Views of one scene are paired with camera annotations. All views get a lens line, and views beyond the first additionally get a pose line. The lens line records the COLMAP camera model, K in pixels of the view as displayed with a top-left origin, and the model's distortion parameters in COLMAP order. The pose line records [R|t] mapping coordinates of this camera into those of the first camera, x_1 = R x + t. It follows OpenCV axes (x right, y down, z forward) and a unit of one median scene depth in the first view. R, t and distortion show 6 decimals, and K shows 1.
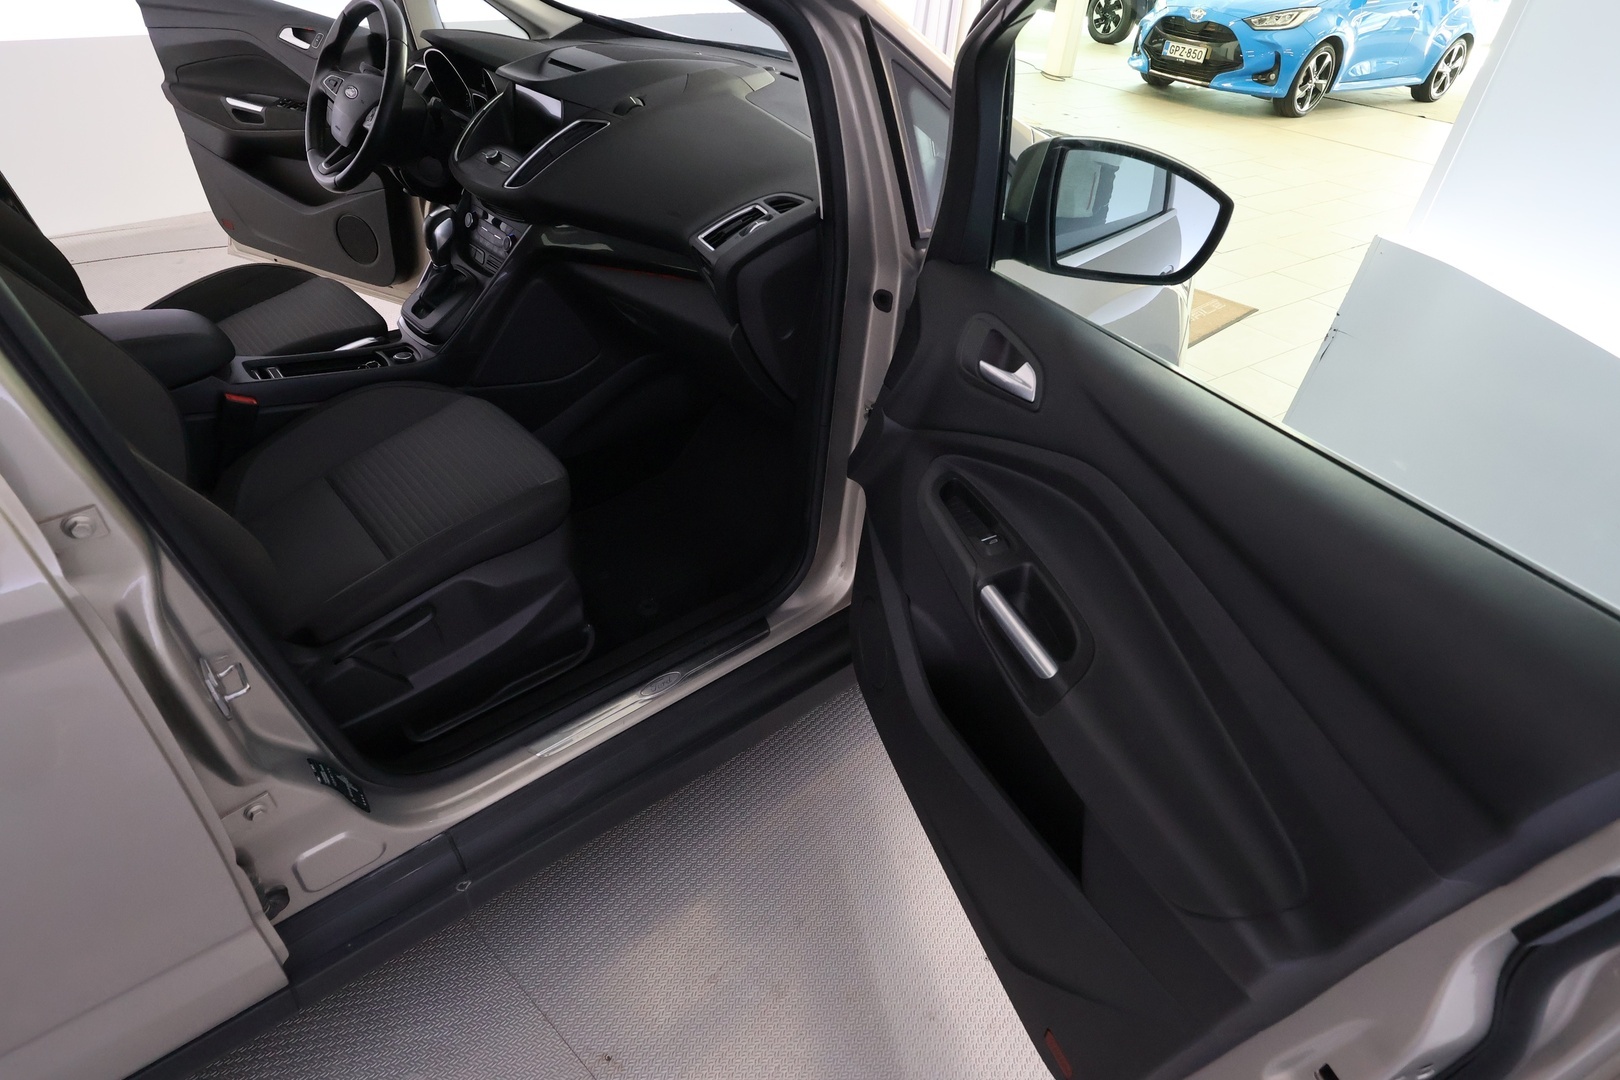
lens RADIAL K [[855.8, 0, 811.6], [0, 855.8, 549.1], [0, 0, 1]] dist [-0.003714, -0.001675]
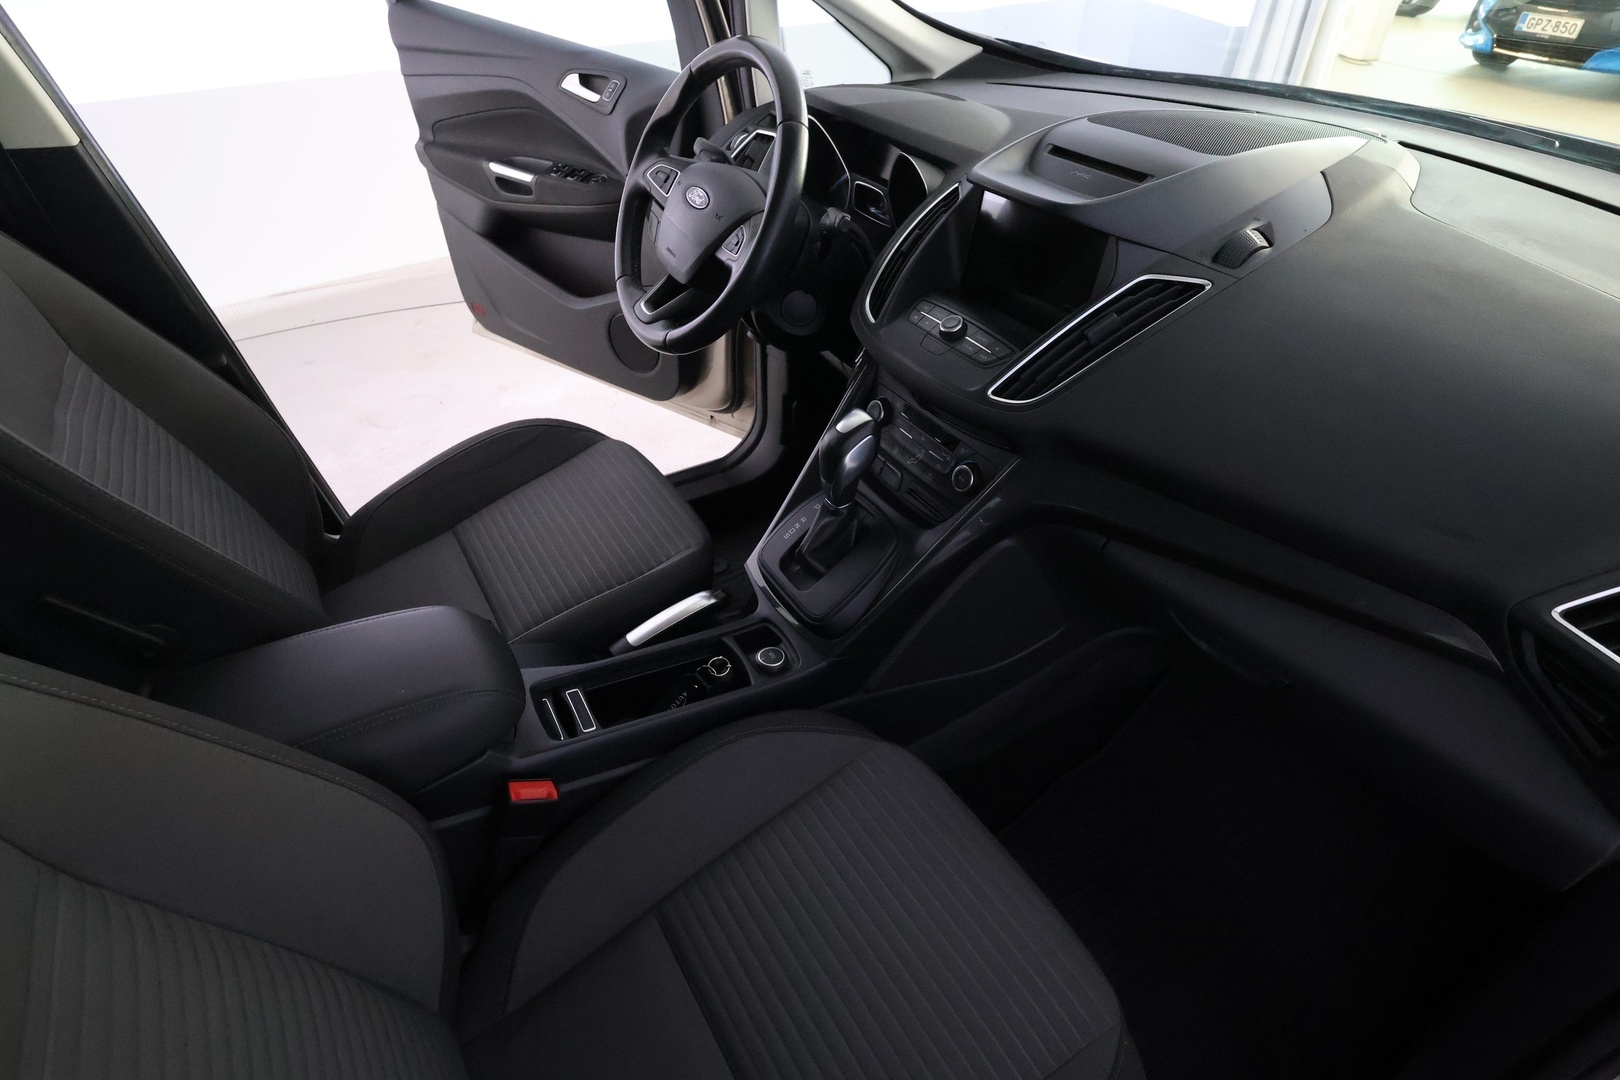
lens RADIAL K [[855.8, 0, 811.6], [0, 855.8, 549.1], [0, 0, 1]] dist [-0.003714, -0.001675]
pose [[0.981157, 0.065312, -0.181841, -0.244355], [-0.062979, 0.997842, 0.018581, -0.220990], [0.182662, -0.006778, 0.983152, 0.296505]]
